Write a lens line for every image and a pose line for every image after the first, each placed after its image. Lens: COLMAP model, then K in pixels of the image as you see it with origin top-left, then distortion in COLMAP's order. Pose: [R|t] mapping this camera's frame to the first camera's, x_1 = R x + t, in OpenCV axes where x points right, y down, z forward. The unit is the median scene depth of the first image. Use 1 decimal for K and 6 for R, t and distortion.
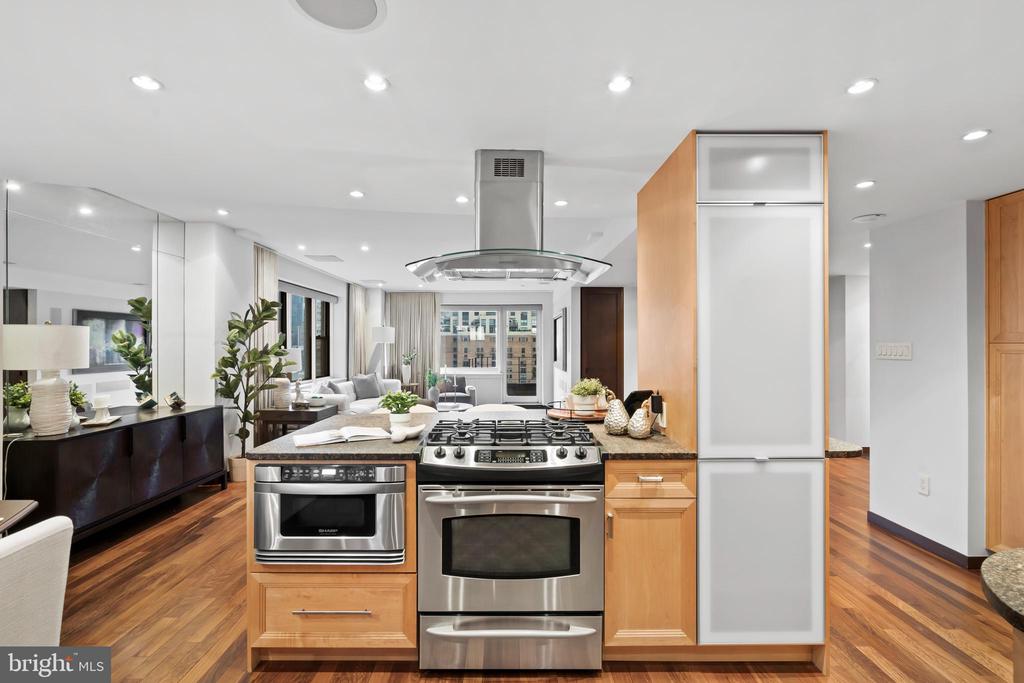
lens RADIAL K [[466.9, 0, 508.9], [0, 466.9, 343.6], [0, 0, 1]] dist [-0.003384, 0.000409]
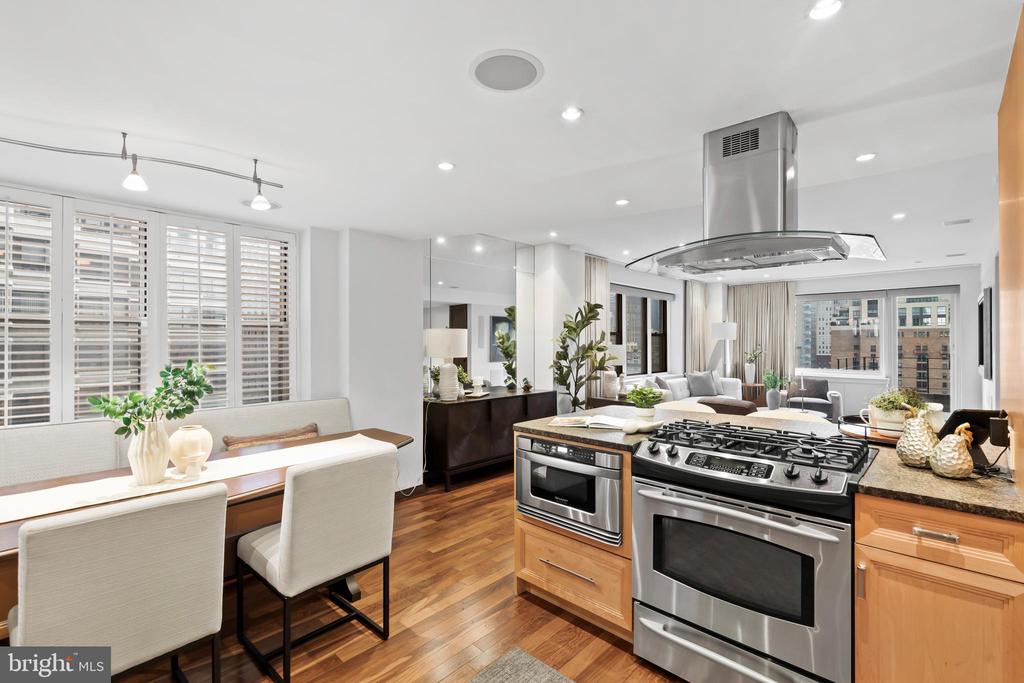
lens RADIAL K [[461.4, 0, 499.6], [0, 461.4, 340.3], [0, 0, 1]] dist [-0.000497, 0.000375]
pose [[0.717550, -0.002083, -0.696504, 0.189810], [0.002387, 0.999997, -0.000532, -0.000724], [0.696503, -0.001281, 0.717553, 0.031843]]
